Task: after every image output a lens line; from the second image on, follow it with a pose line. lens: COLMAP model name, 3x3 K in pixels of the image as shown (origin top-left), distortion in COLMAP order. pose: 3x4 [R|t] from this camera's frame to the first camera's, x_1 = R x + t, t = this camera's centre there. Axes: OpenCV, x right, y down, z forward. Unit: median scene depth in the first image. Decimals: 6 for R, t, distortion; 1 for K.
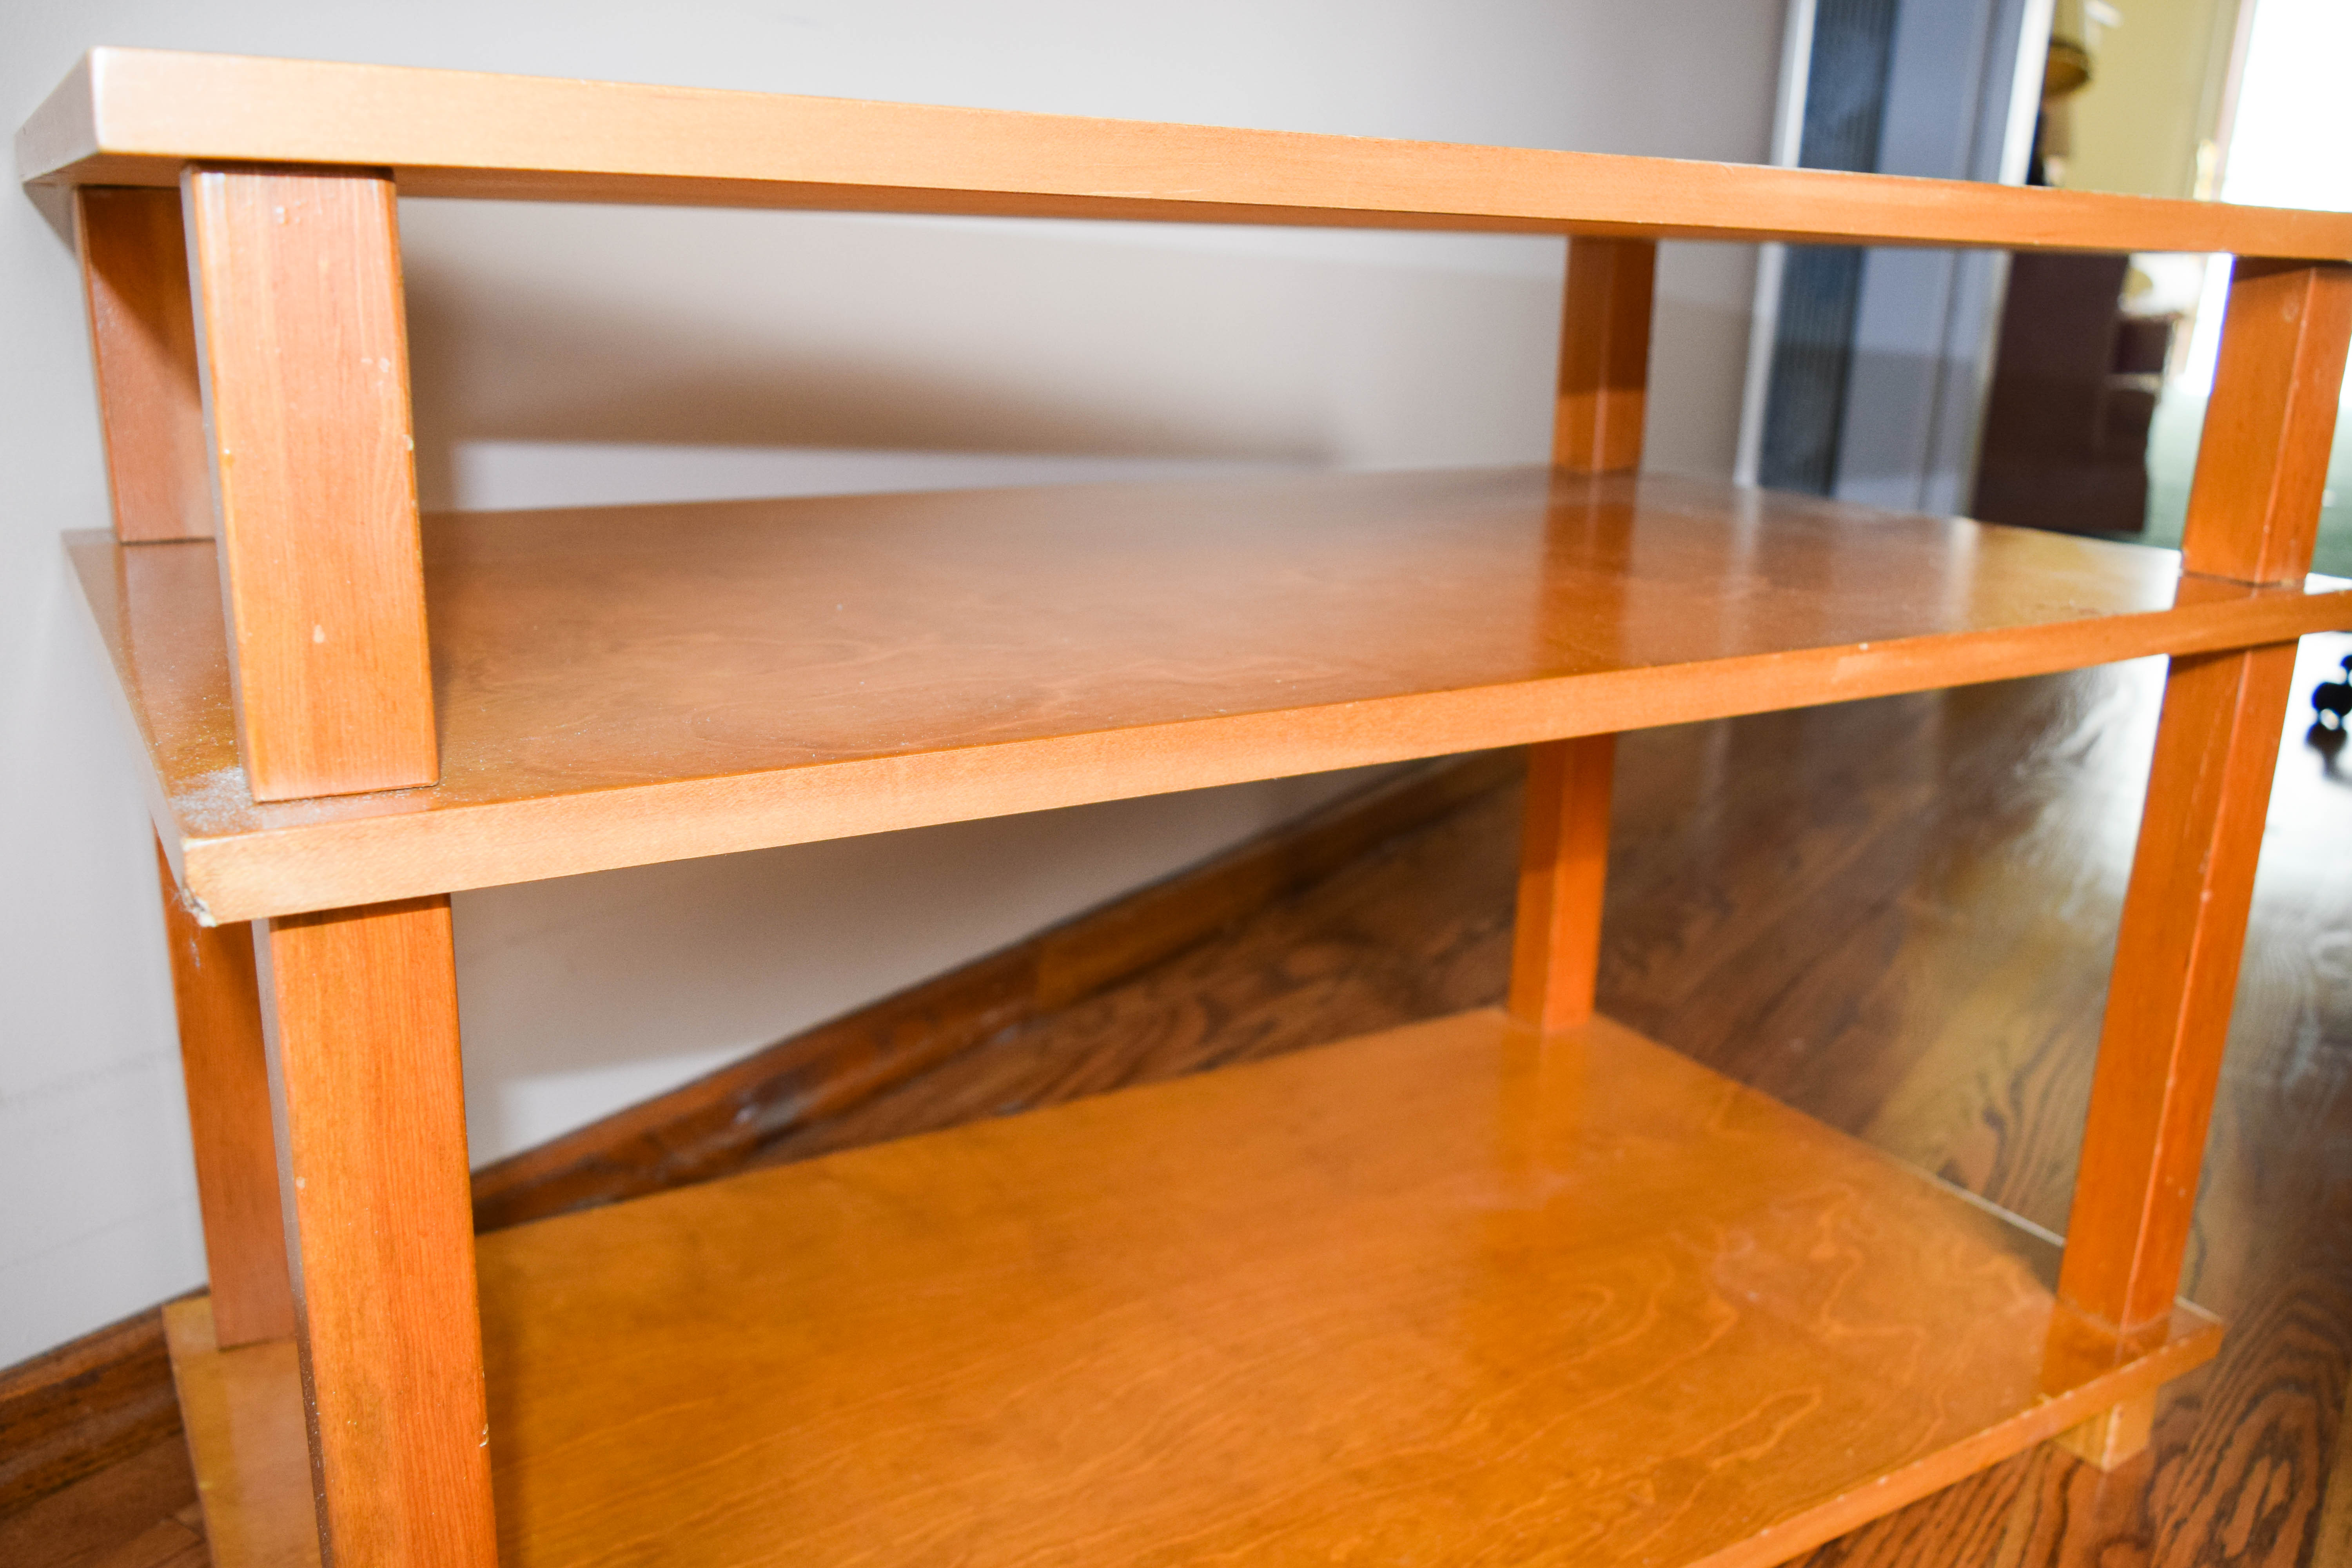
lens RADIAL K [[1961.8, 0, 1175.2], [0, 1961.8, 780.8], [0, 0, 1]] dist [-0.030731, 0.014655]
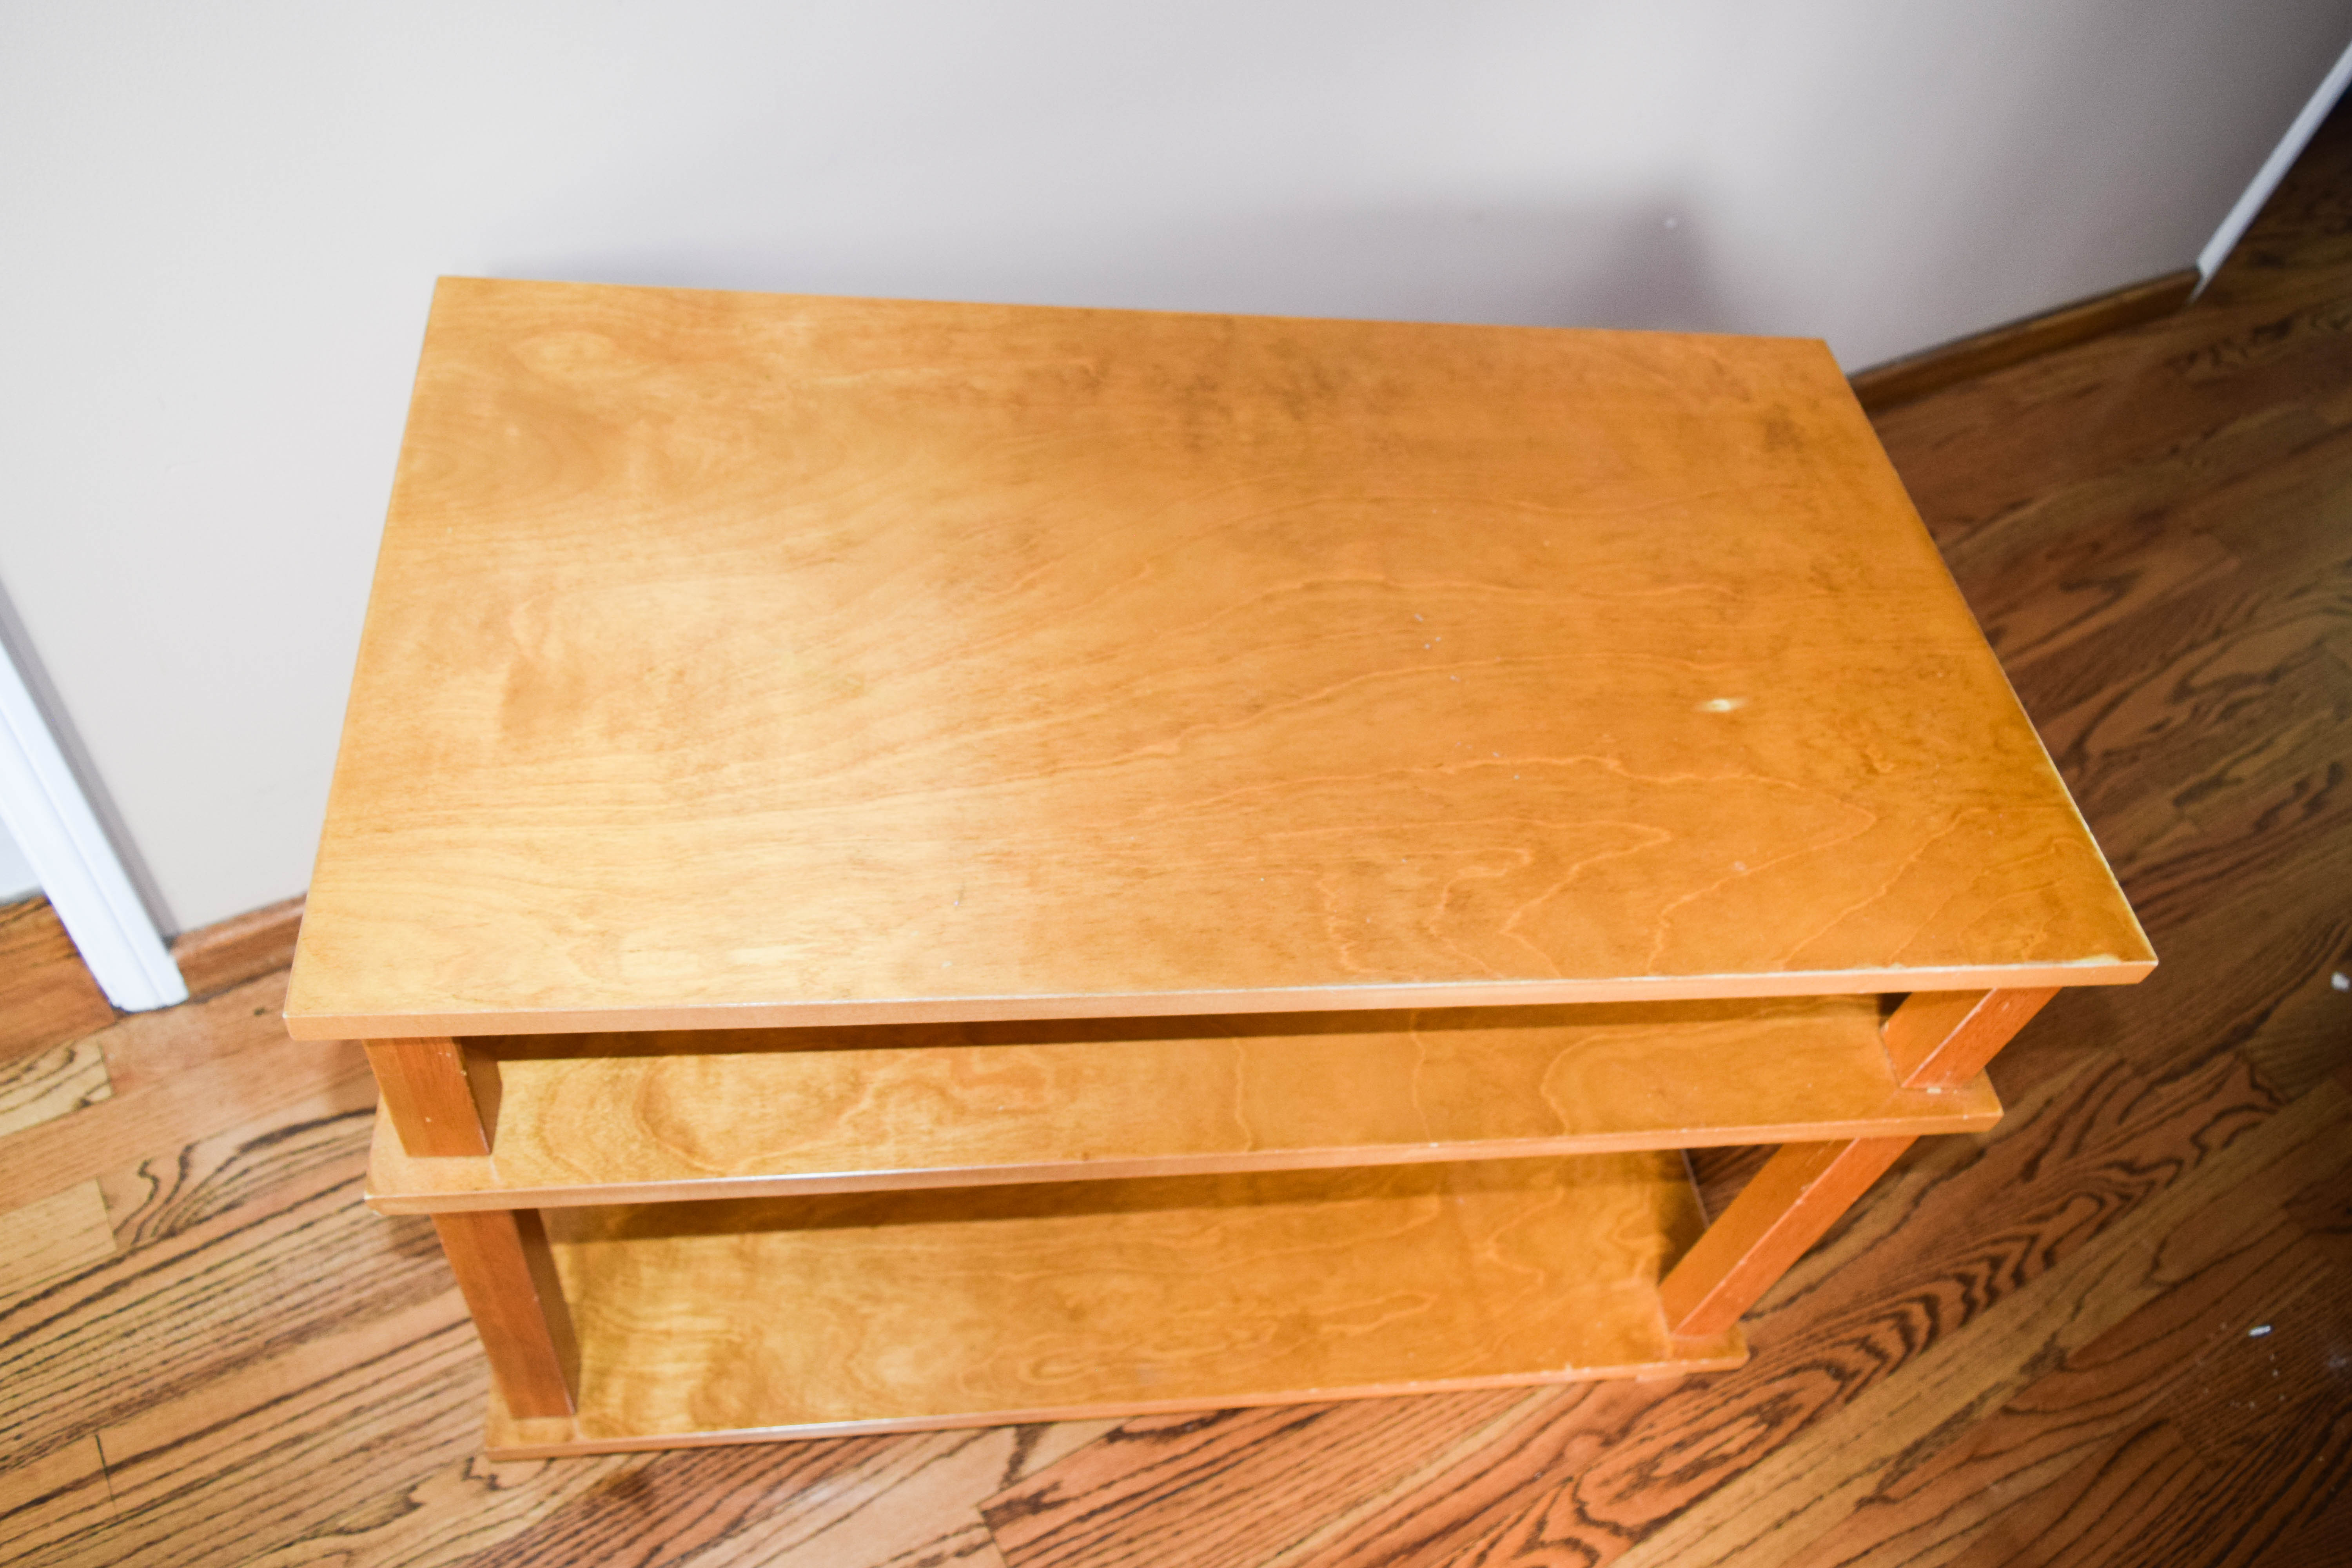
lens RADIAL K [[1819.6, 0, 1184.1], [0, 1819.6, 767.4], [0, 0, 1]] dist [-0.008175, 0.001560]
pose [[0.905308, 0.386264, -0.176684, 0.250216], [-0.226580, 0.791003, 0.568310, -0.846171], [0.359275, -0.474463, 0.803621, -0.048826]]
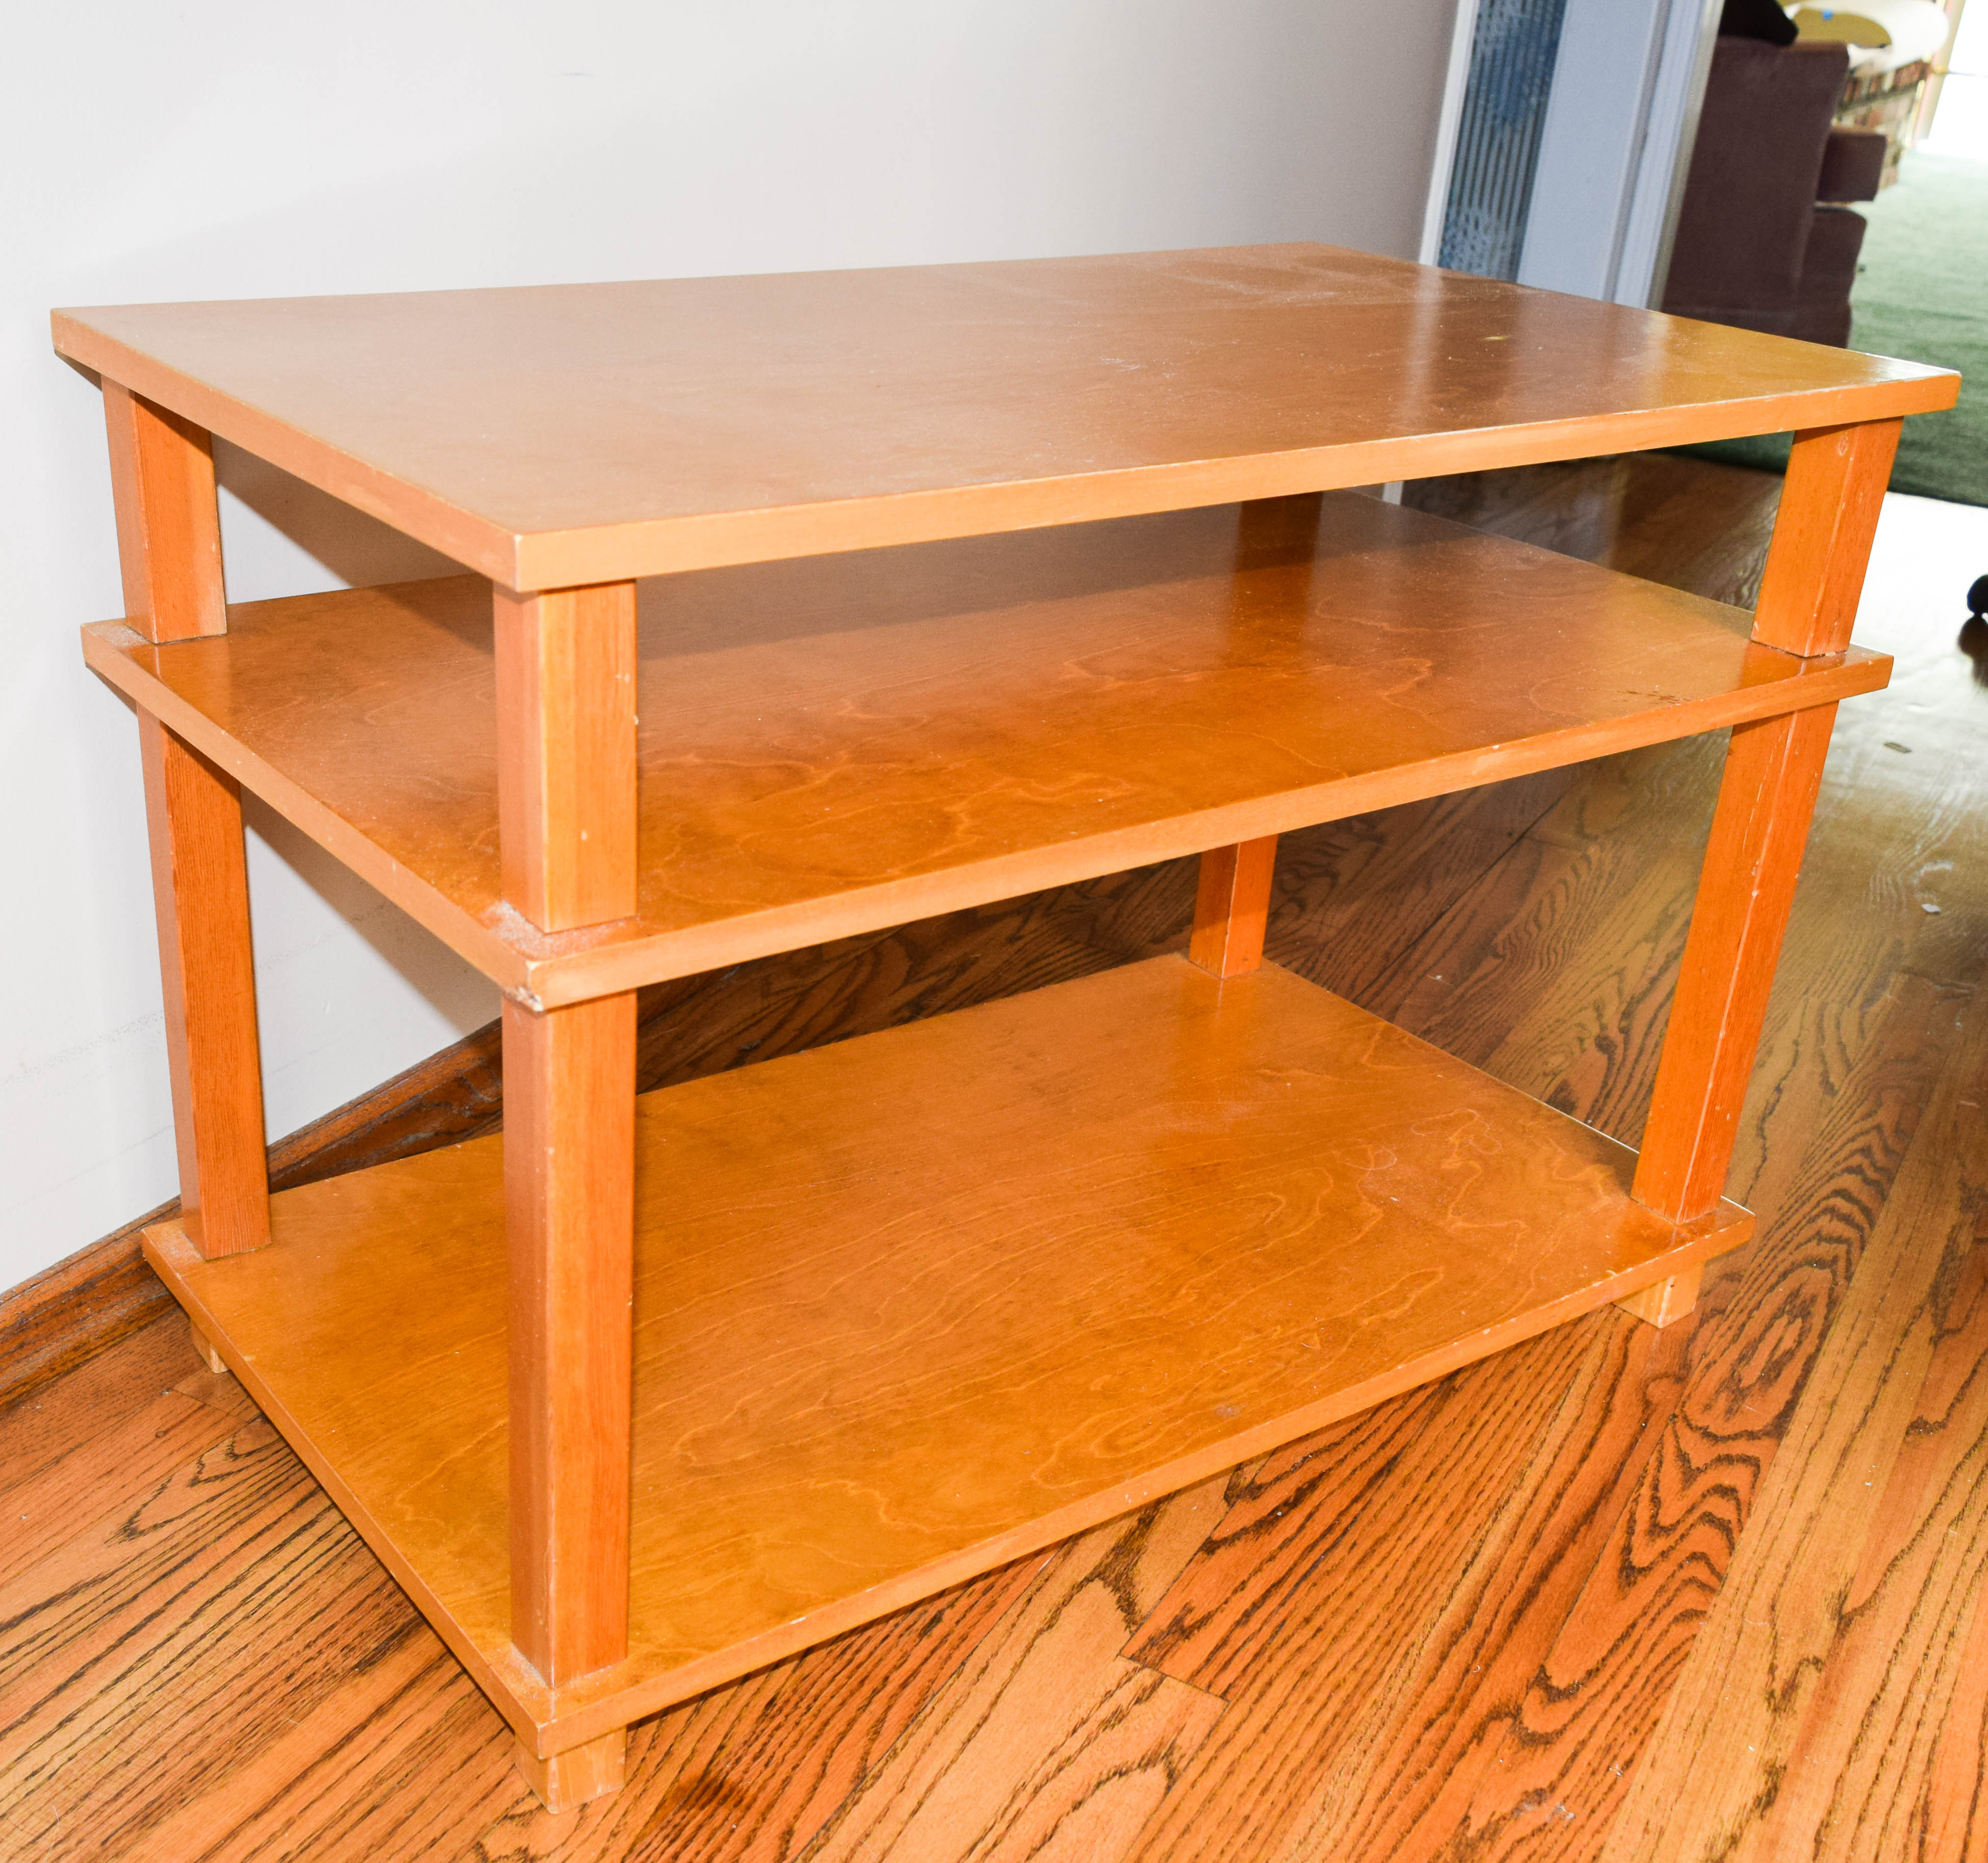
lens RADIAL K [[2376.0, 0, 860.4], [0, 2376.0, 1003.1], [0, 0, 1]] dist [-0.010655, 0.000000]
pose [[0.997806, -0.010315, 0.065392, -0.170342], [-0.001170, 0.984883, 0.173220, -0.145365], [-0.066190, -0.172916, 0.982710, -0.533272]]
